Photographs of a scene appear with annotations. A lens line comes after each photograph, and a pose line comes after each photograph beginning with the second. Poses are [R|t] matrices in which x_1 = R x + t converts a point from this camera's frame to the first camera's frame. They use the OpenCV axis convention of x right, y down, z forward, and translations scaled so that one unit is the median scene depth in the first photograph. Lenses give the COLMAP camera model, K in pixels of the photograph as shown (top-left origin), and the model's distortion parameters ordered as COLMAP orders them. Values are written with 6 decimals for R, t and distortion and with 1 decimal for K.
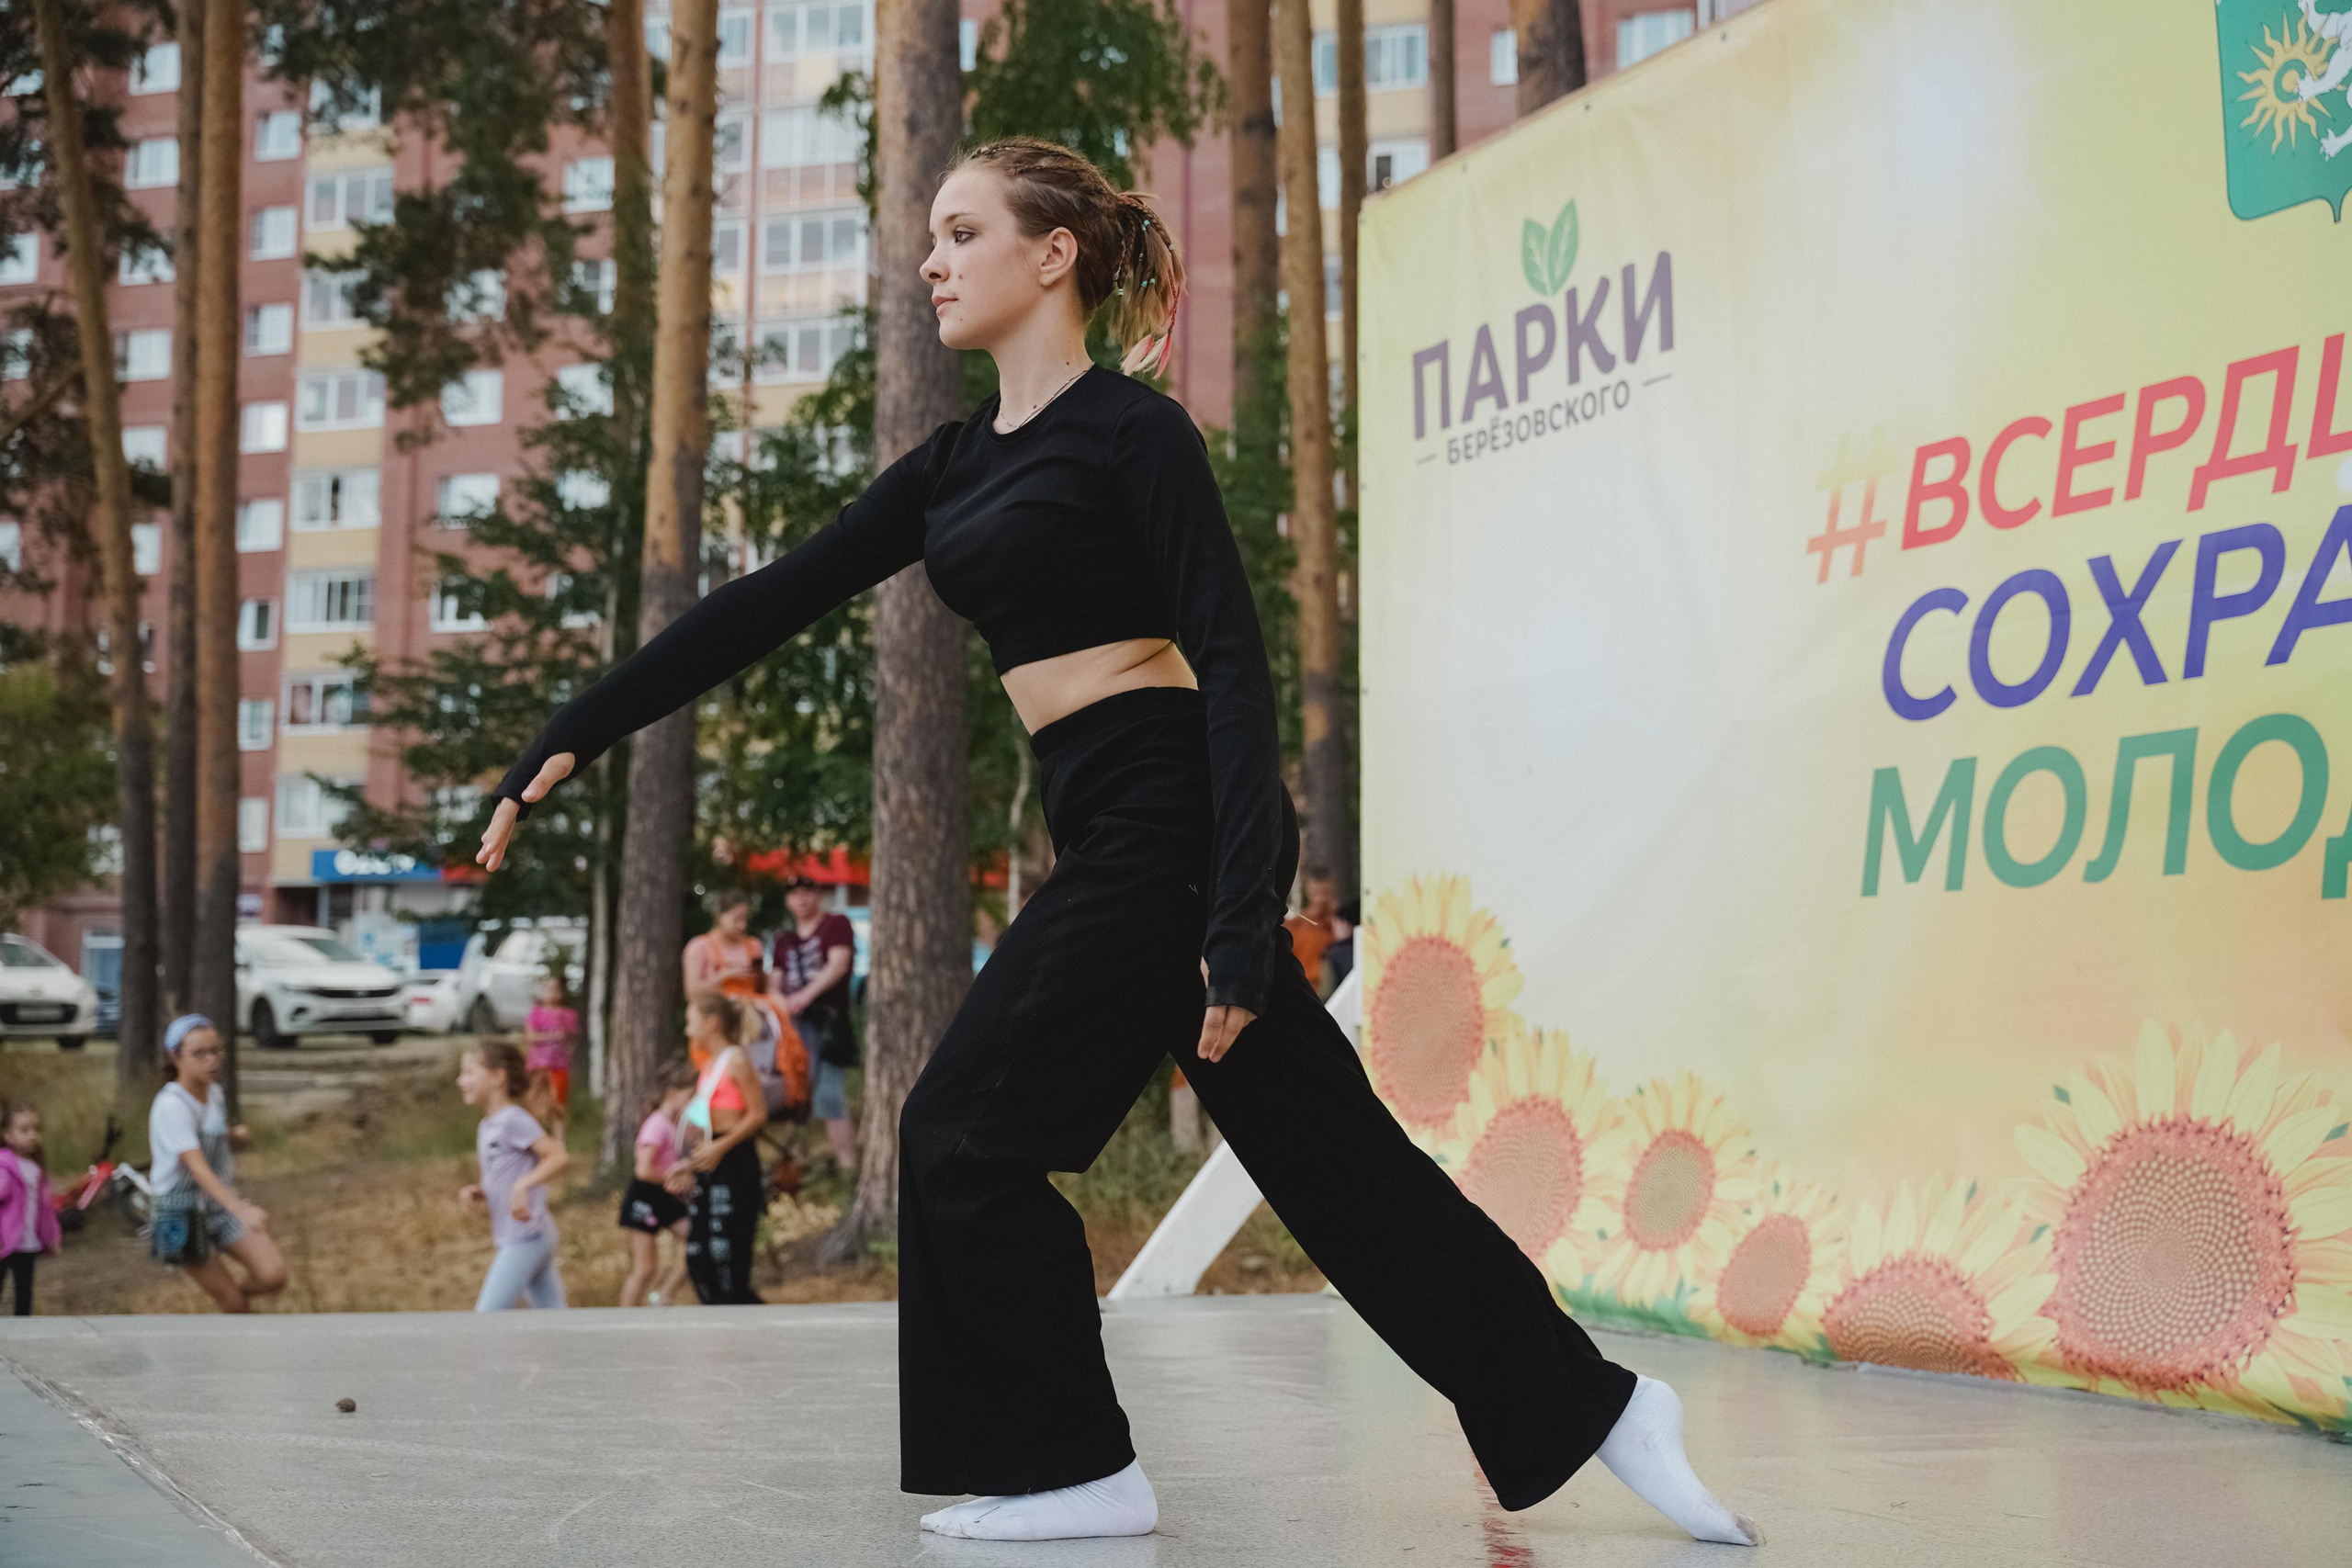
lens RADIAL K [[2825.6, 0, 1247.4], [0, 2825.6, 779.4], [0, 0, 1]] dist [0.017061, 0.000000]
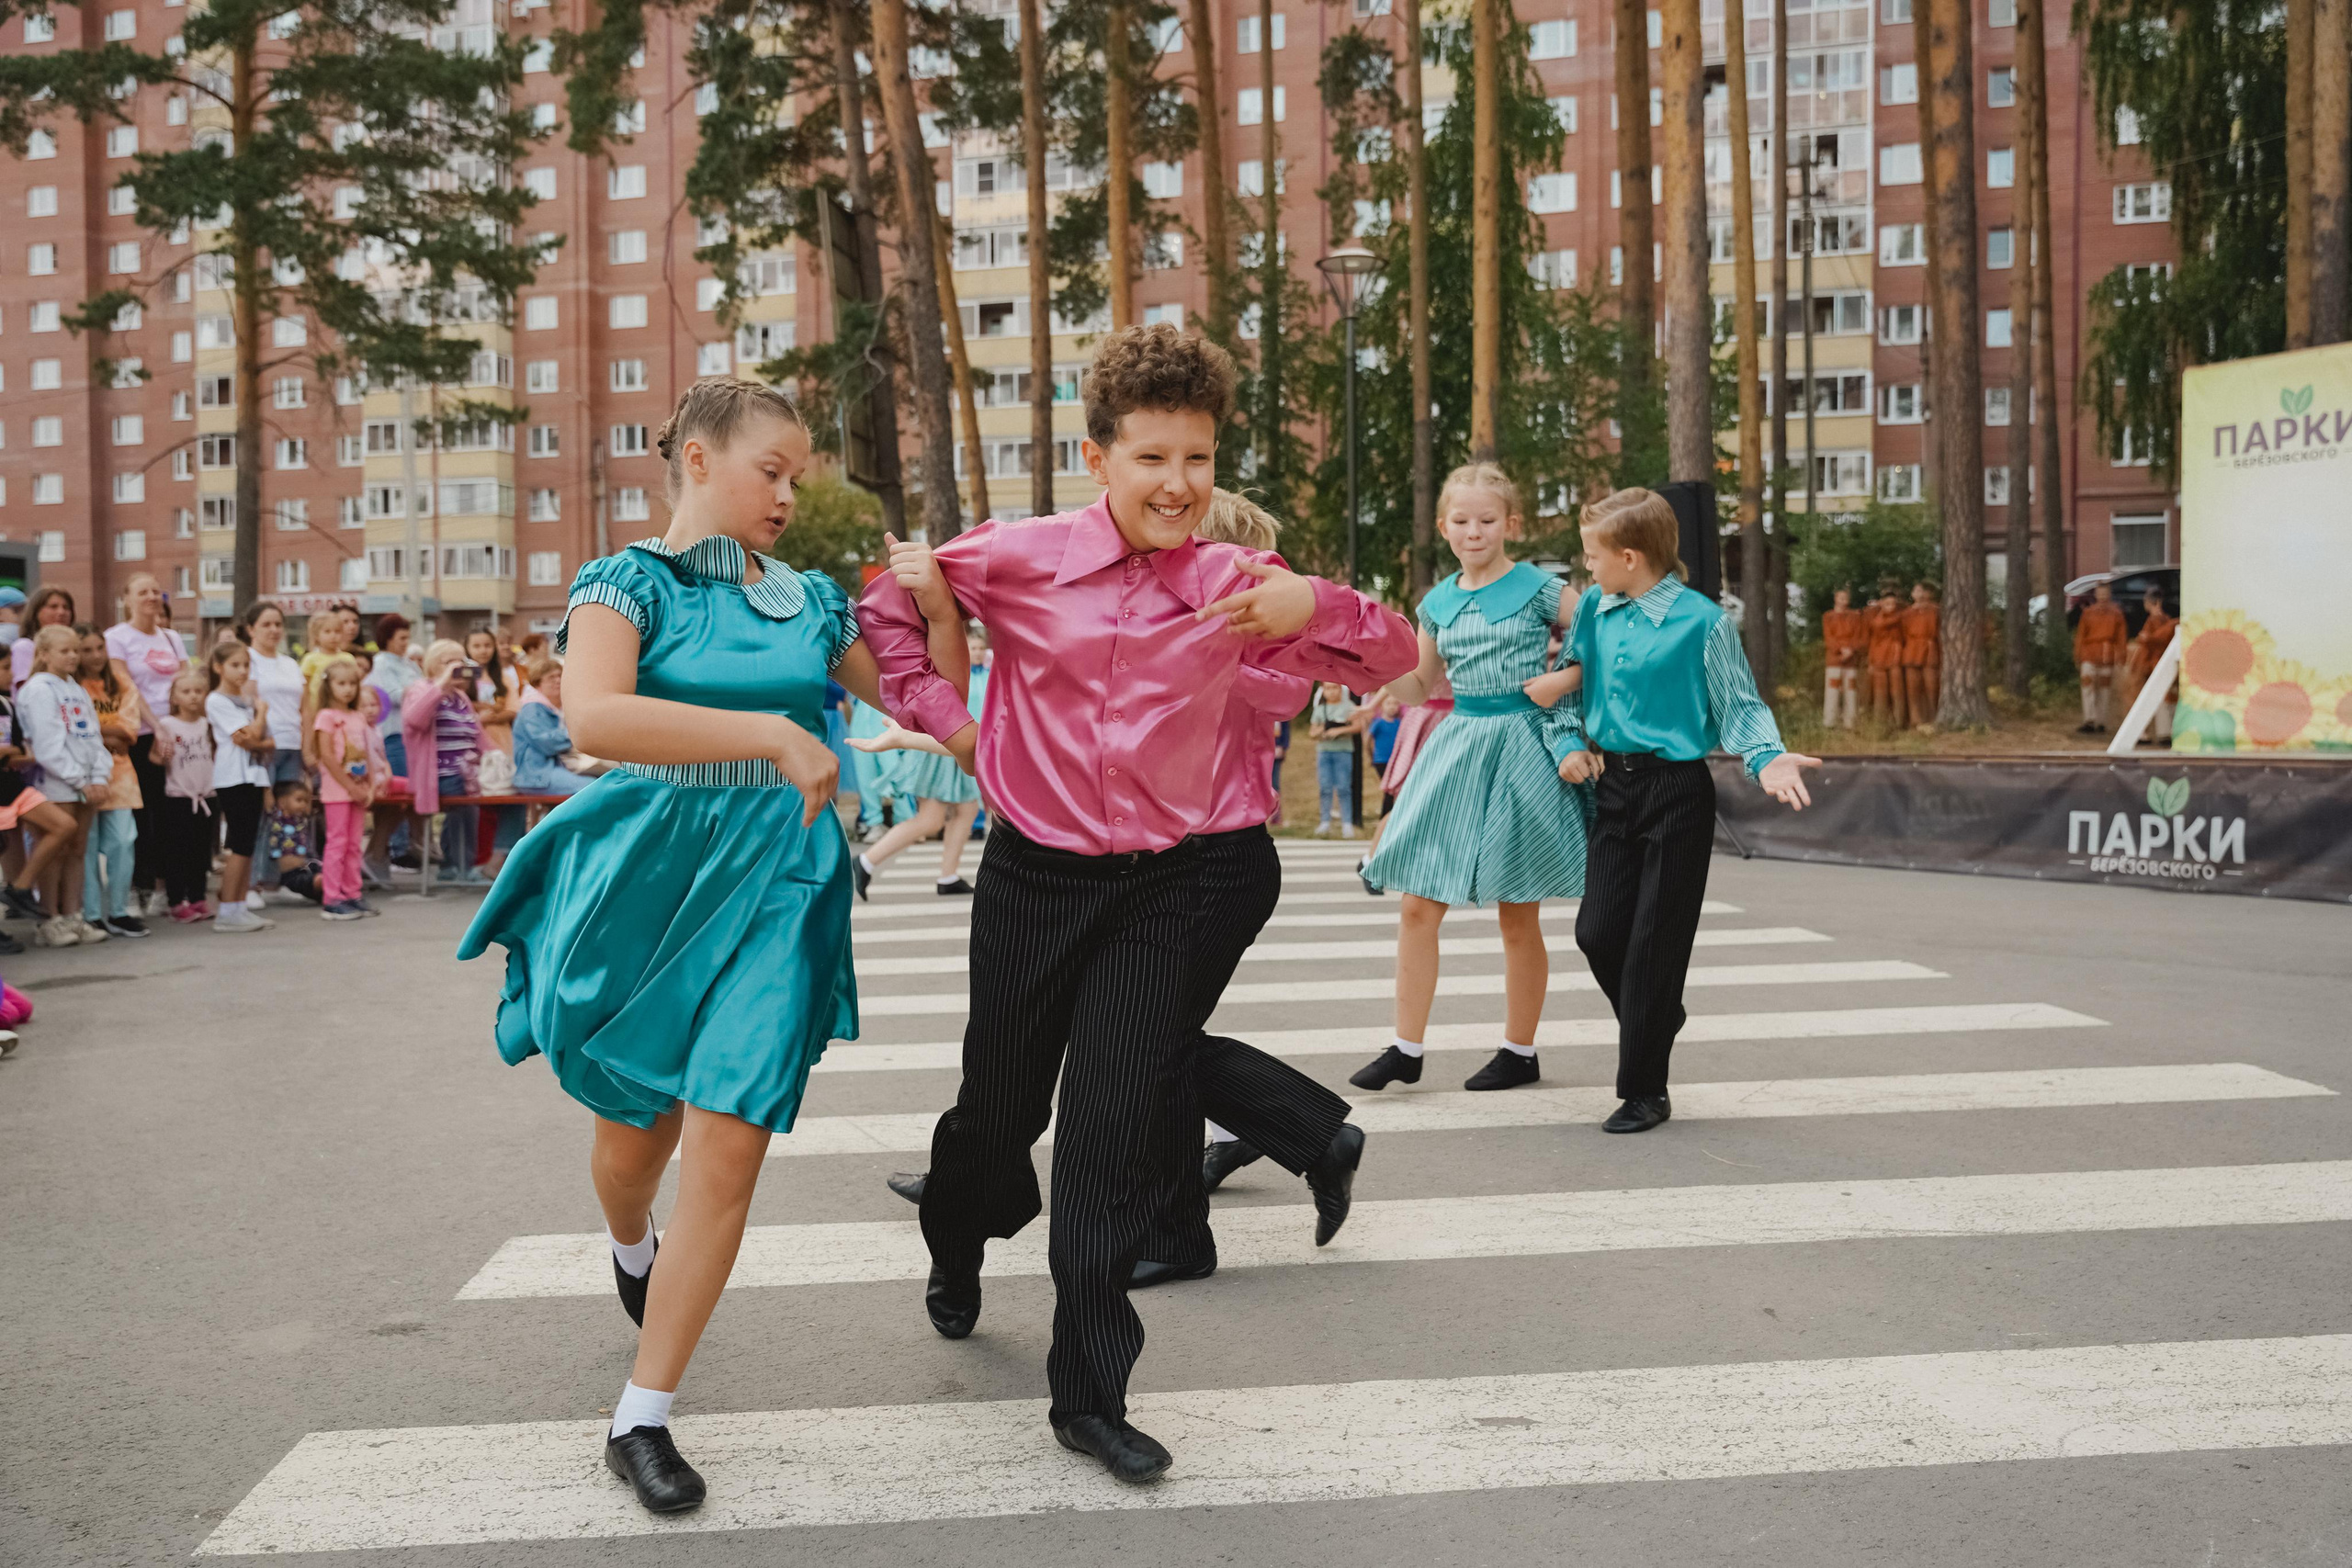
lens RADIAL K [[1956.7, 0, 1162.1], [0, 1956.7, 793.8], [0, 0, 1]] dist [-0.005778, 0.002778]
pose [[0.999883, -0.014462, -0.005082, -1.067675], [0.015056, 0.988791, 0.148546, -0.097999], [0.002876, -0.148605, 0.988892, -1.090511]]
